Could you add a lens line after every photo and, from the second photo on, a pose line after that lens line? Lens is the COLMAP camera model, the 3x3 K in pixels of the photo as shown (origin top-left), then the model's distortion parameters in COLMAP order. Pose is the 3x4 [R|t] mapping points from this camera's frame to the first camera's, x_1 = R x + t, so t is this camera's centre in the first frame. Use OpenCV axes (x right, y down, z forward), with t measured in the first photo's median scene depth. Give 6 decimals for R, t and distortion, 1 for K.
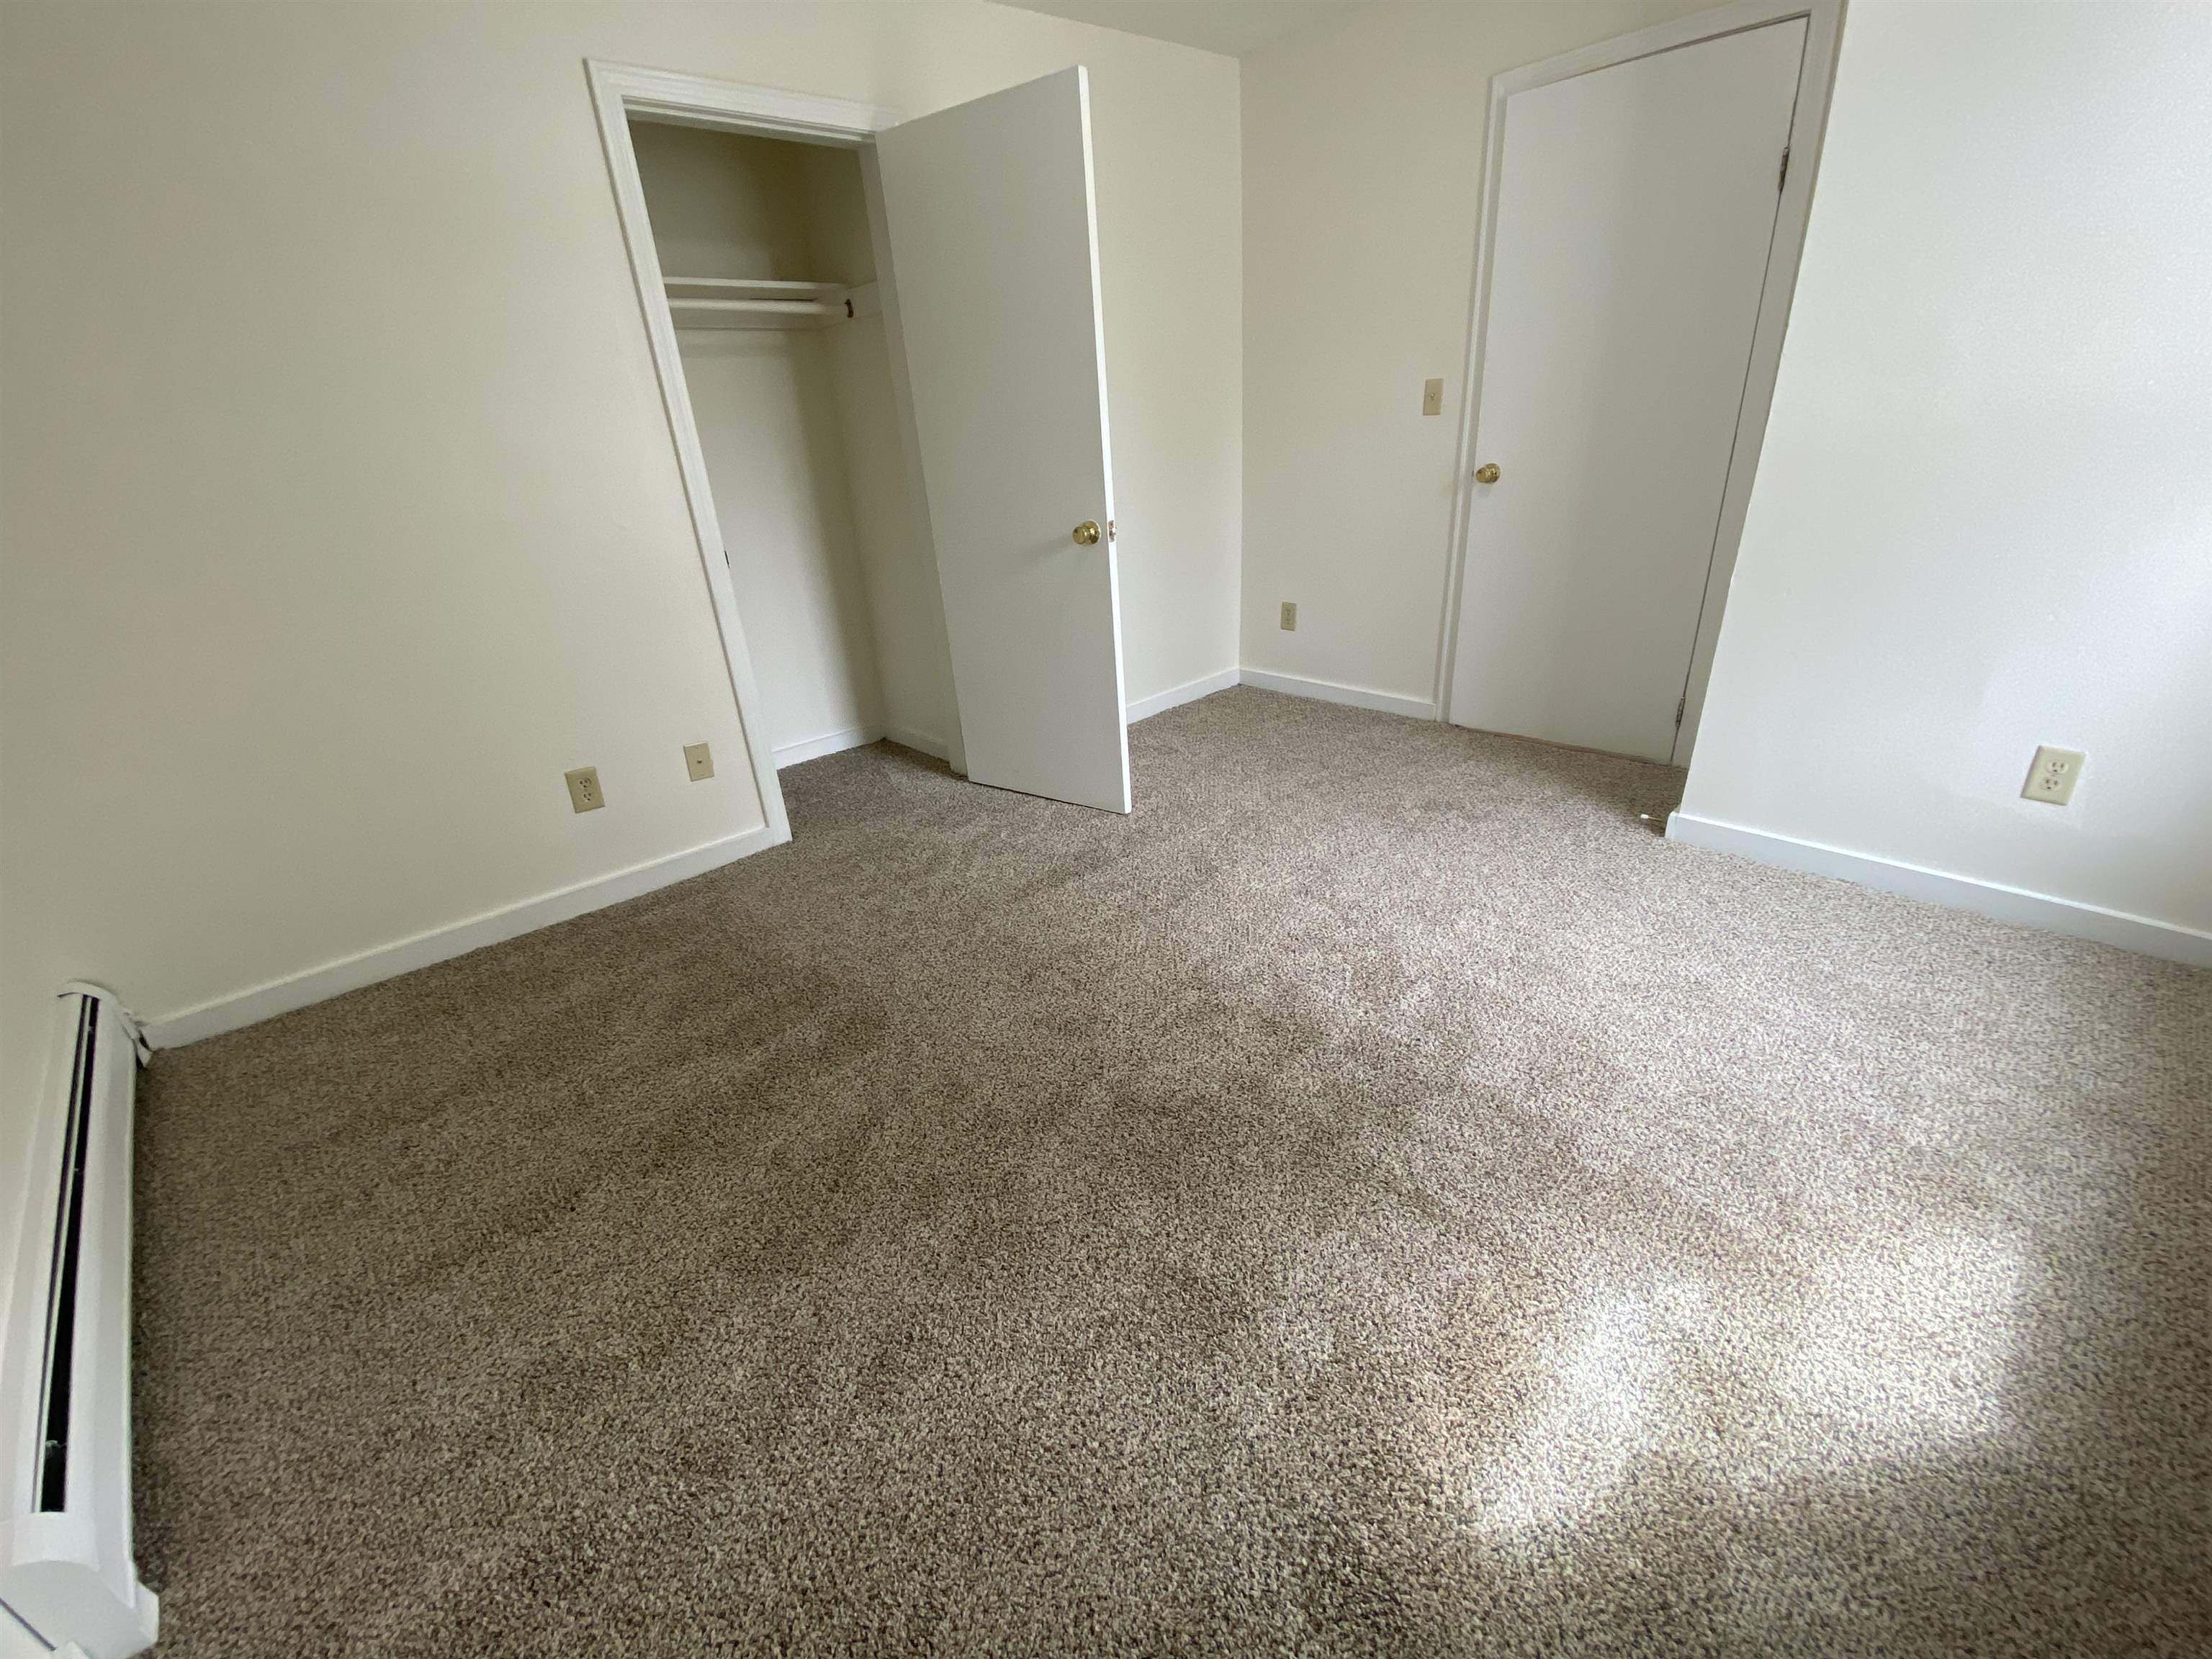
lens RADIAL K [[888.5, 0, 1107.7], [0, 888.5, 830.3], [0, 0, 1]] dist [0.042035, -0.027501]
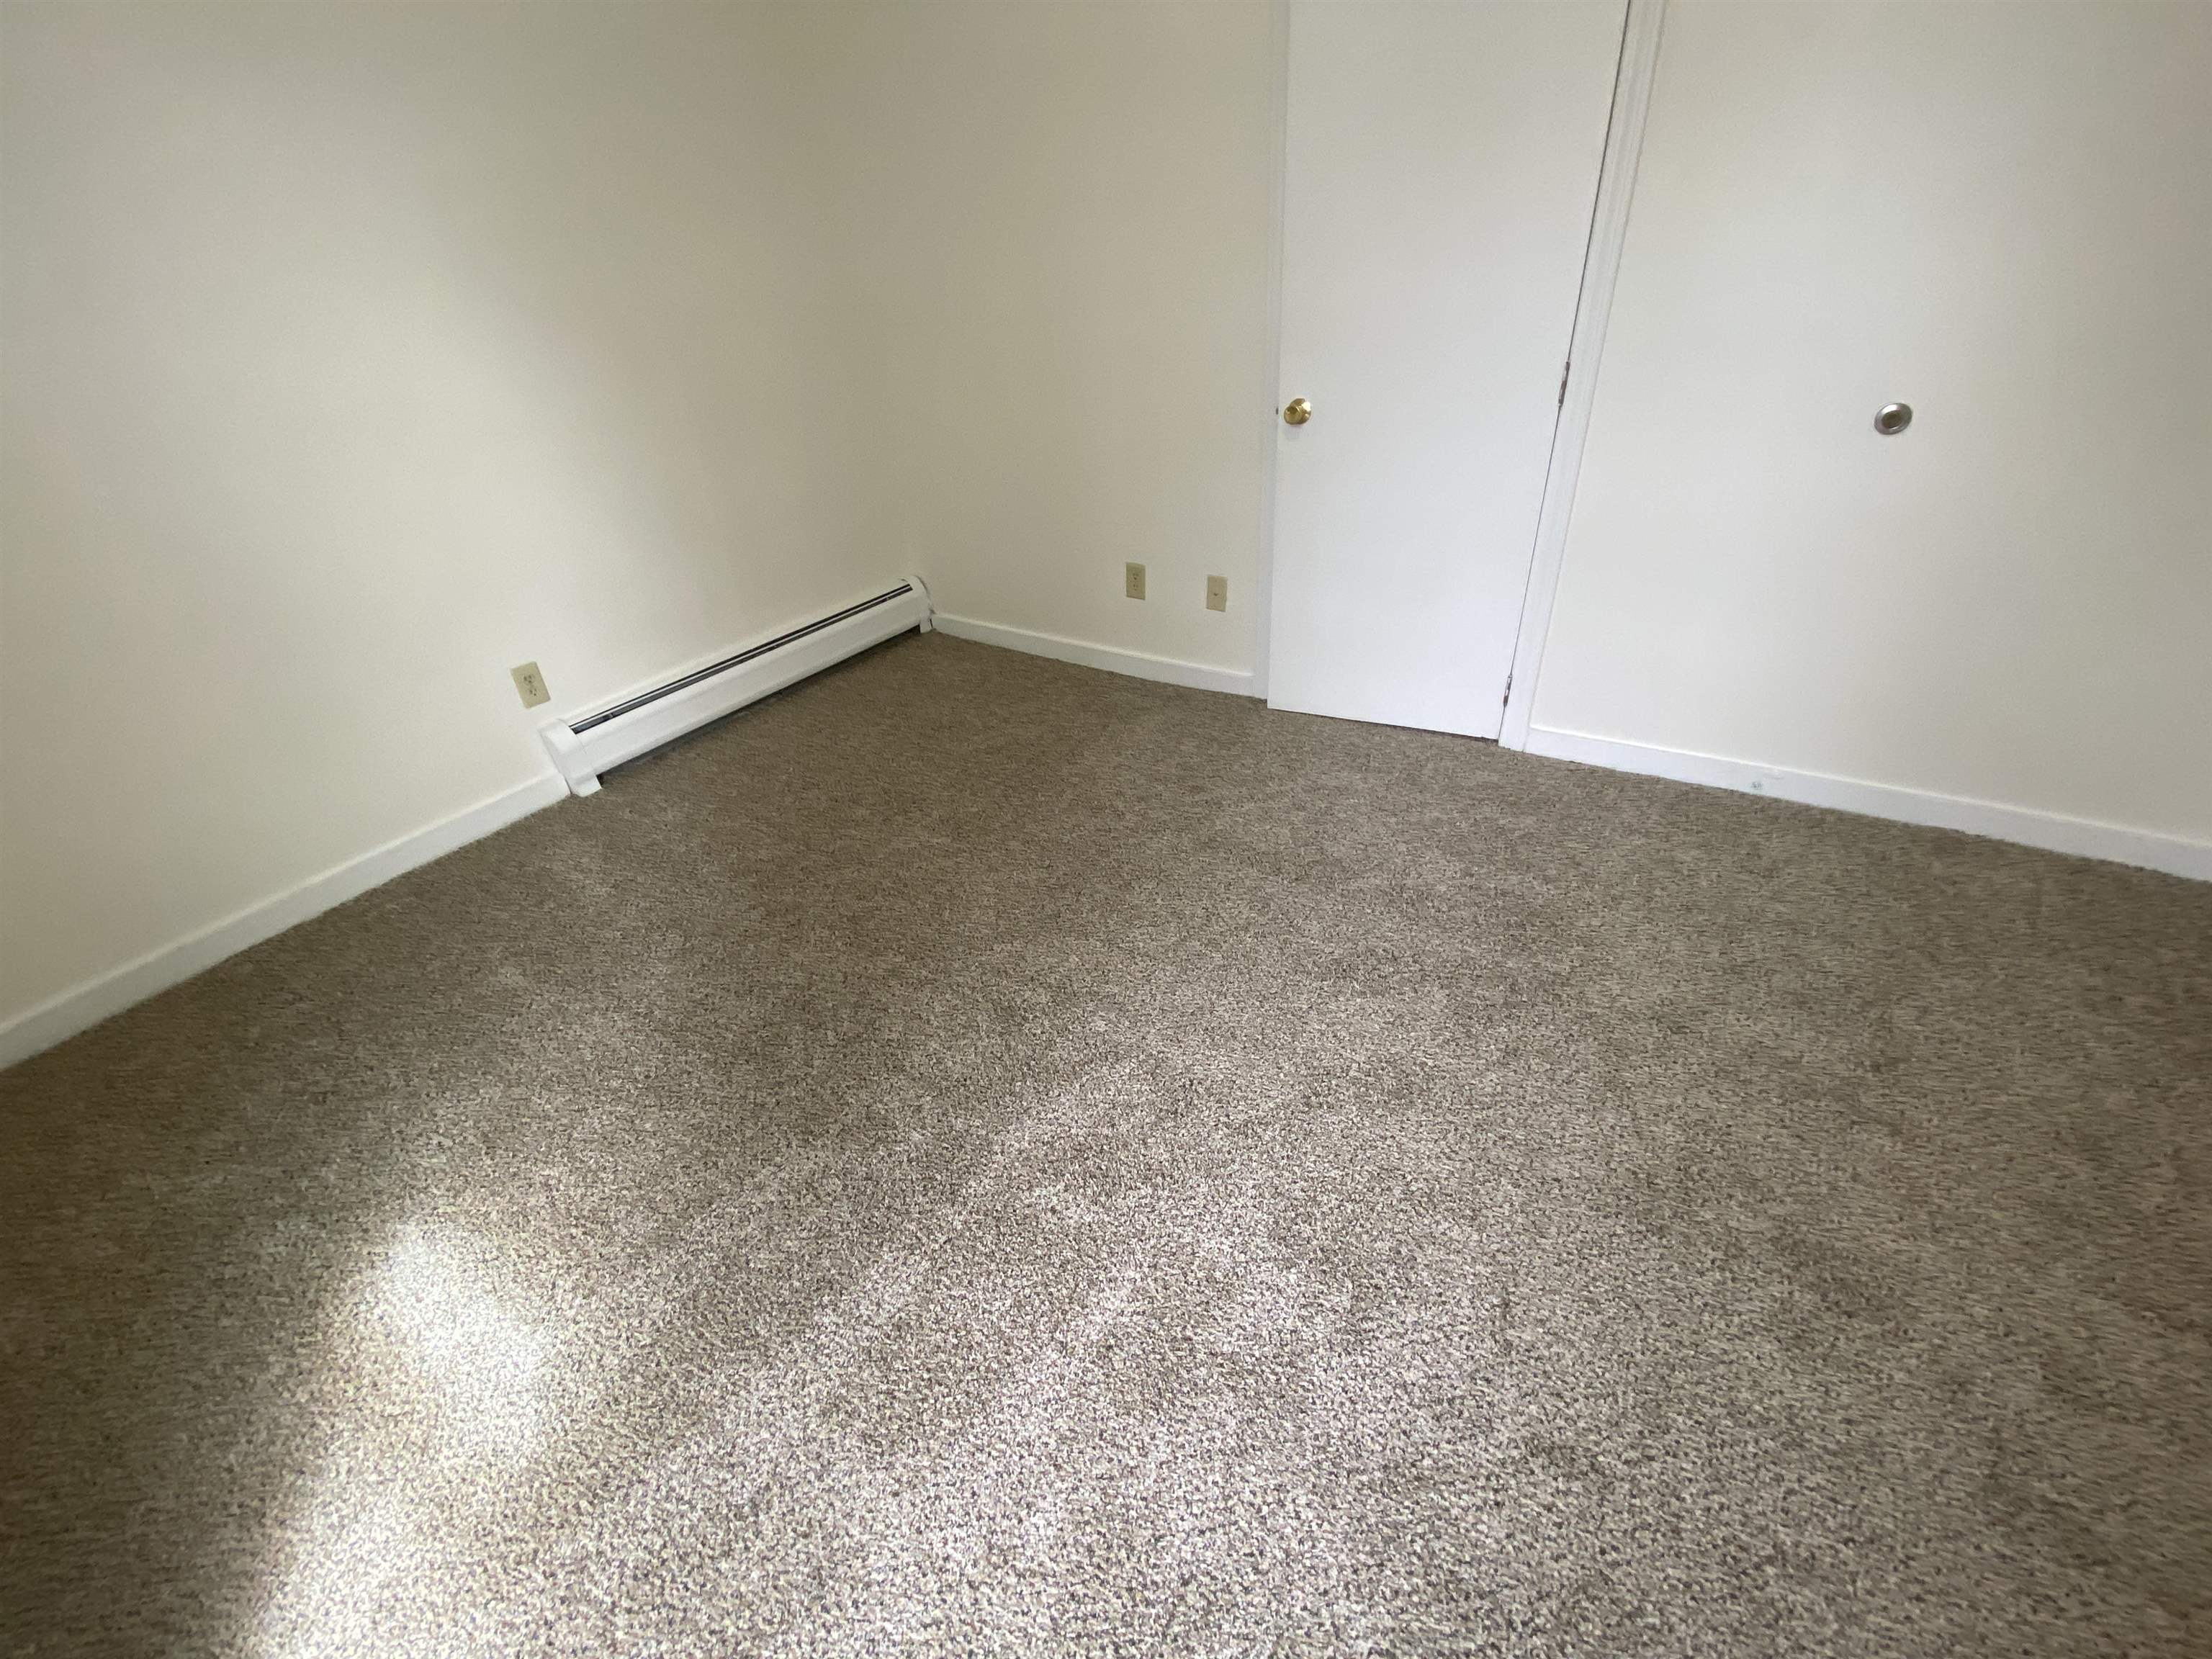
lens RADIAL K [[888.5, 0, 1107.7], [0, 888.5, 830.3], [0, 0, 1]] dist [0.042035, -0.027501]
pose [[0.236108, 0.555173, -0.797519, 0.695211], [-0.361435, 0.812012, 0.458258, -0.371805], [0.902008, 0.180053, 0.392381, 0.628979]]
